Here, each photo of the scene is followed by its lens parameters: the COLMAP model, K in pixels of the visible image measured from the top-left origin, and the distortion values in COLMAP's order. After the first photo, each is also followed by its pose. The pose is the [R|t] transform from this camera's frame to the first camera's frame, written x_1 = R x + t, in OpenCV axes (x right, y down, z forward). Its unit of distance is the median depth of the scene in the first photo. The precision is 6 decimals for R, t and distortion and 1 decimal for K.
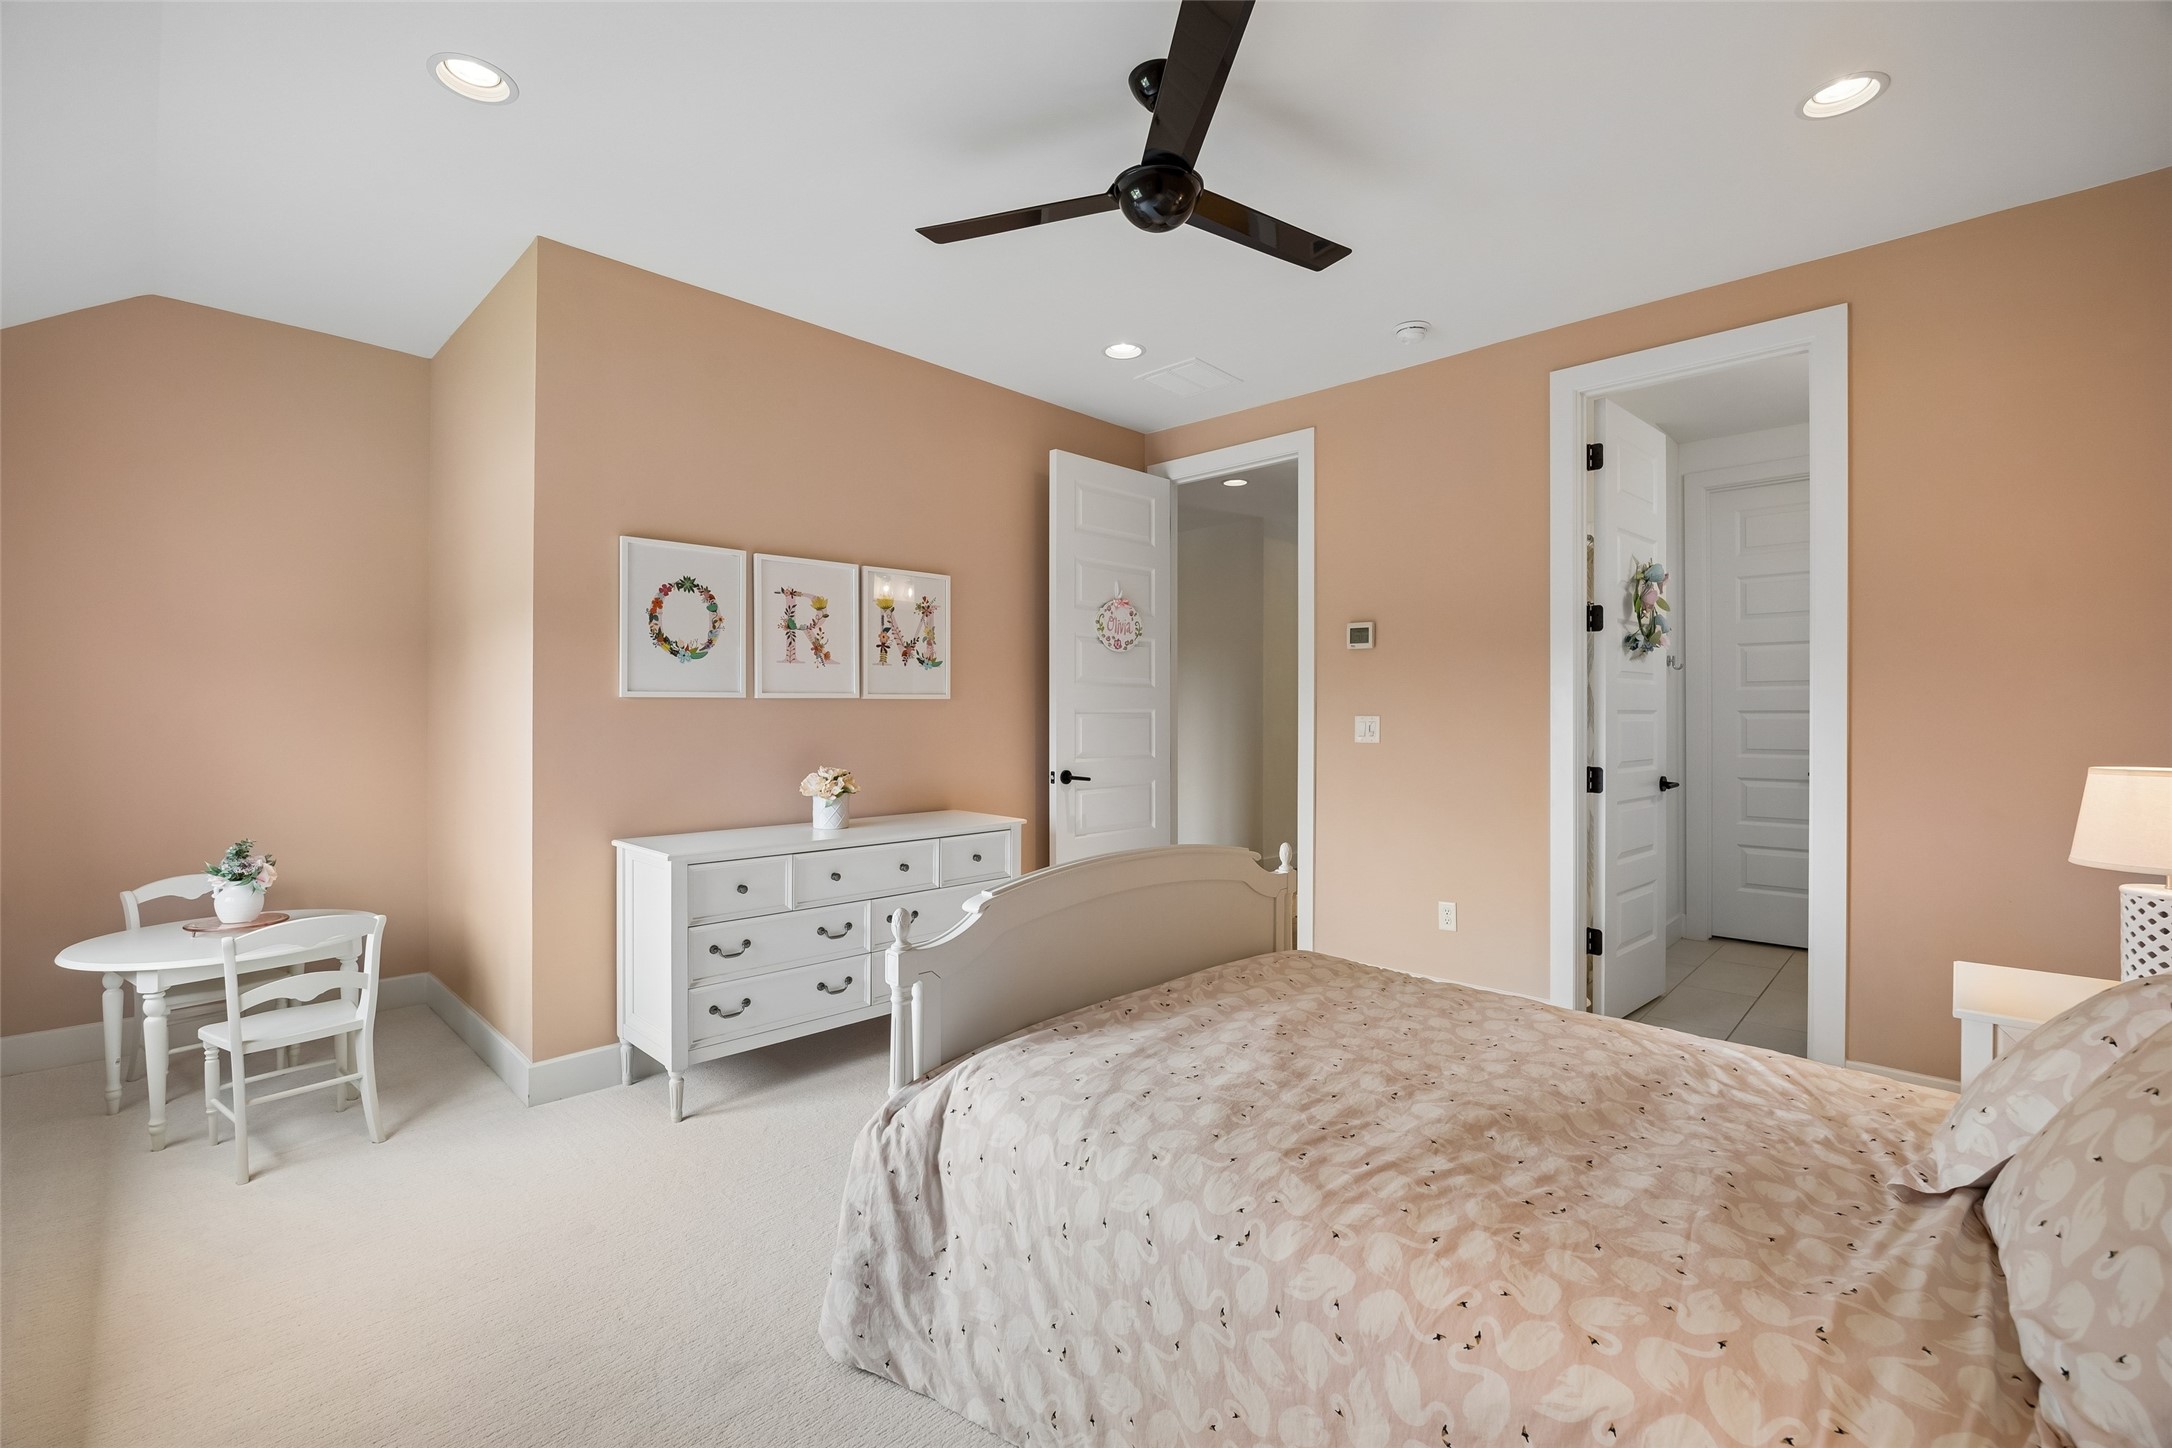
lens RADIAL K [[990.9, 0, 1086.0], [0, 990.9, 720.5], [0, 0, 1]] dist [0.000023, 0.000015]
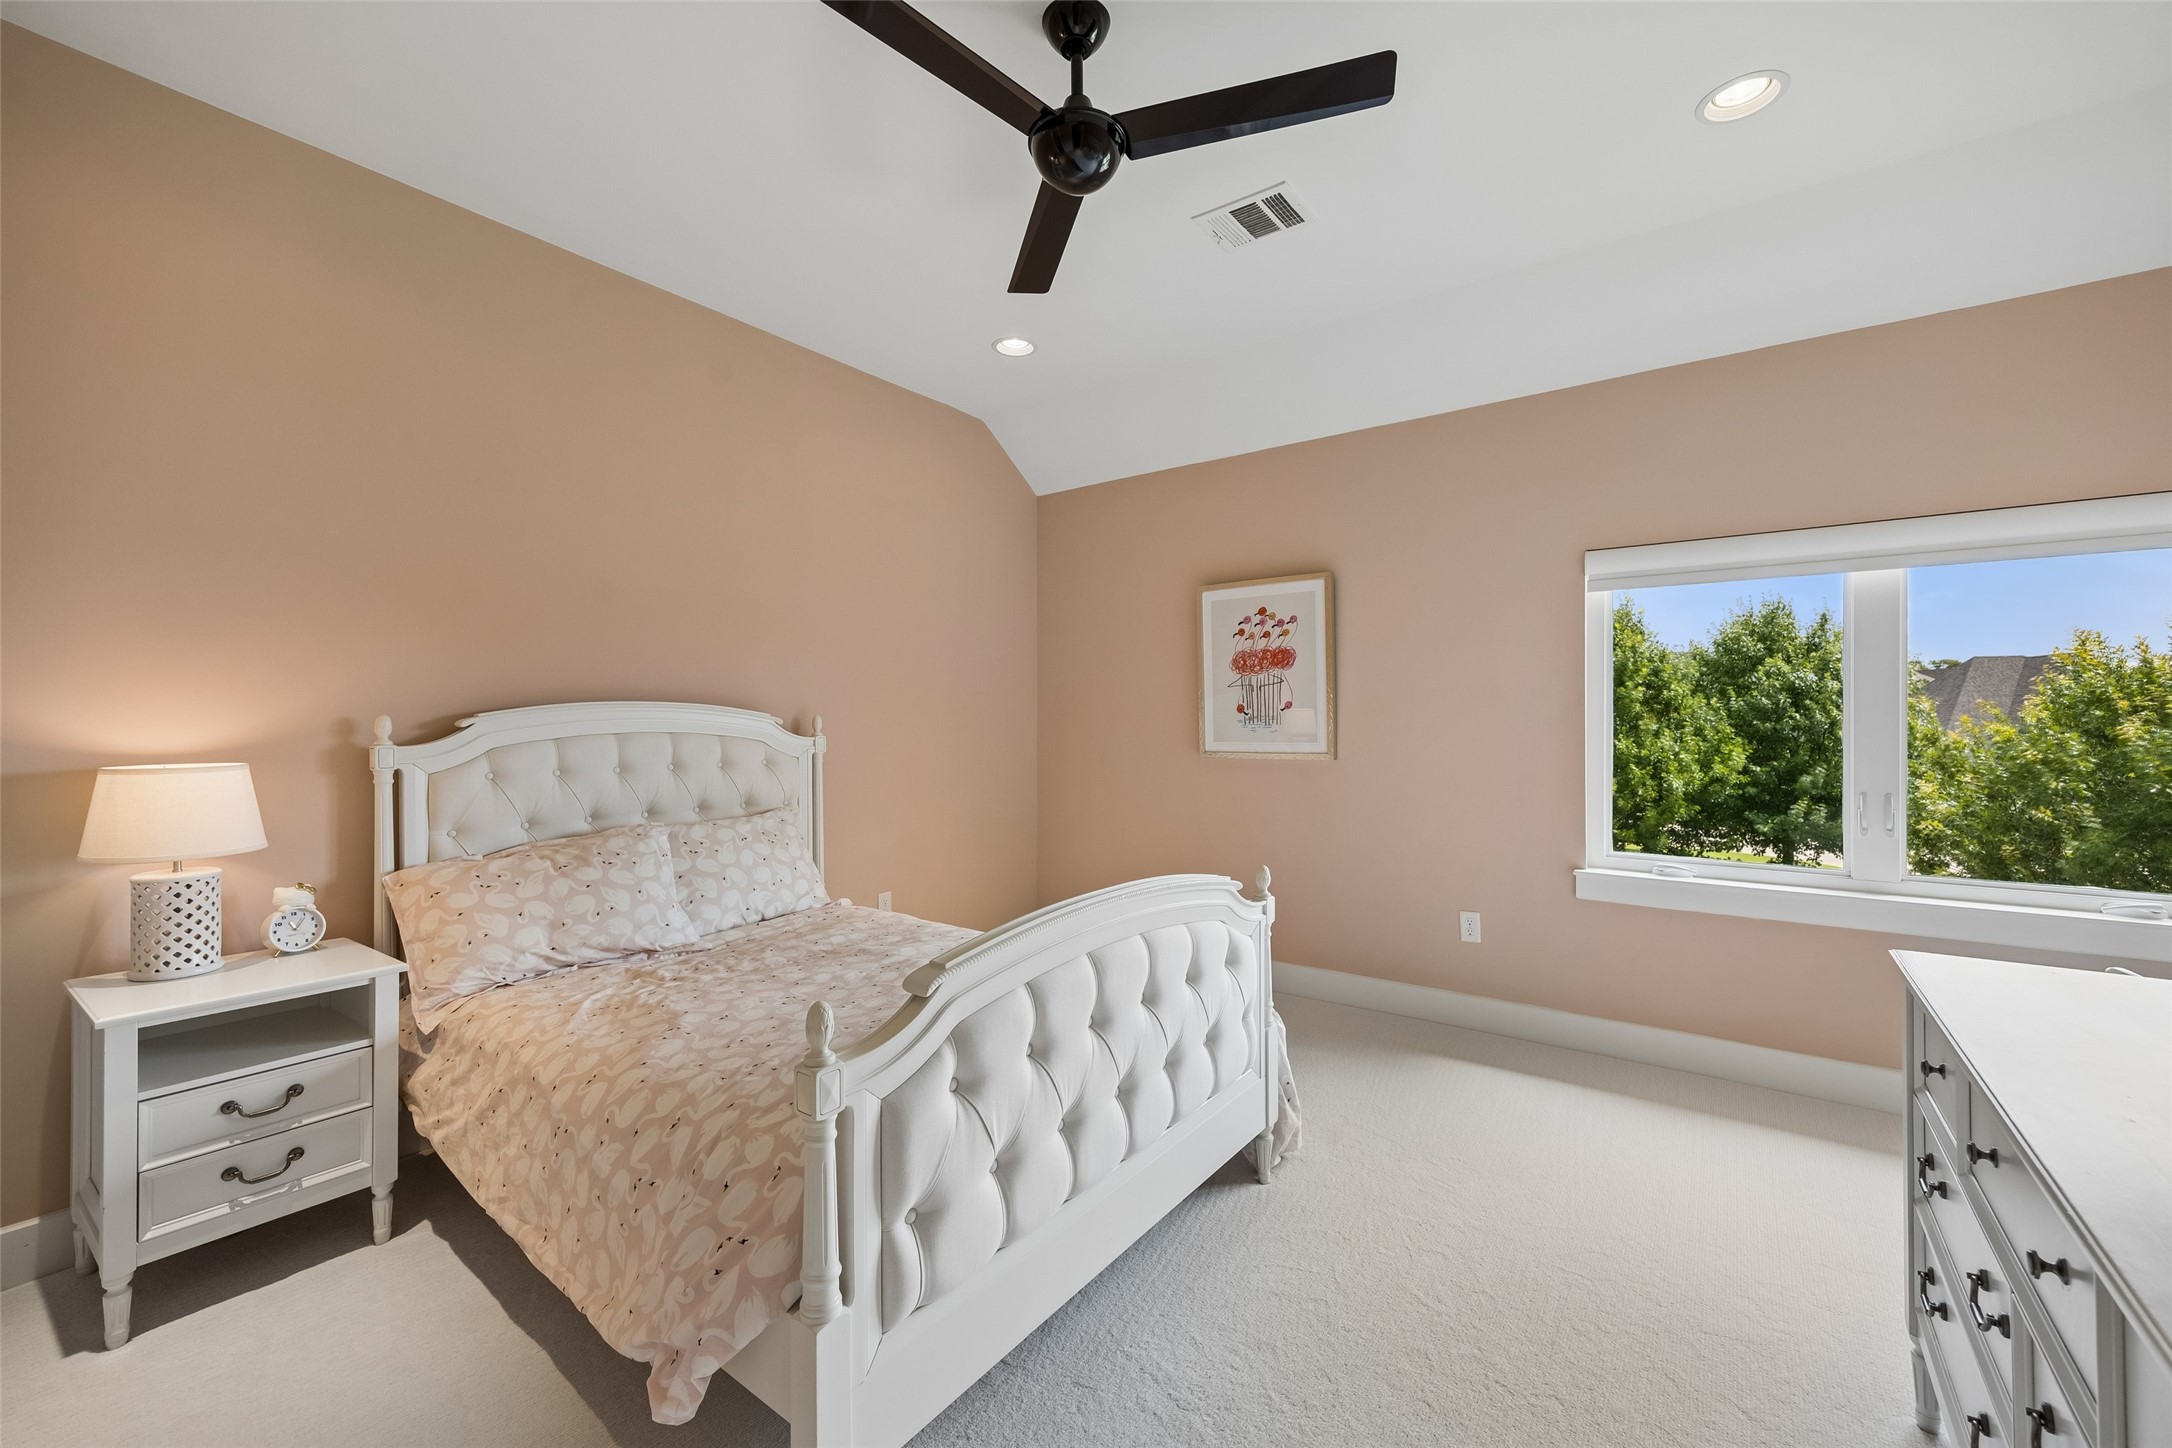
lens RADIAL K [[864.0, 0, 1084.4], [0, 864.0, 723.6], [0, 0, 1]] dist [0.000888, 0.000014]
pose [[-0.989056, 0.000688, -0.147536, 0.230703], [0.001300, 0.999991, -0.004049, 0.005623], [0.147532, -0.004197, -0.989048, 2.228768]]
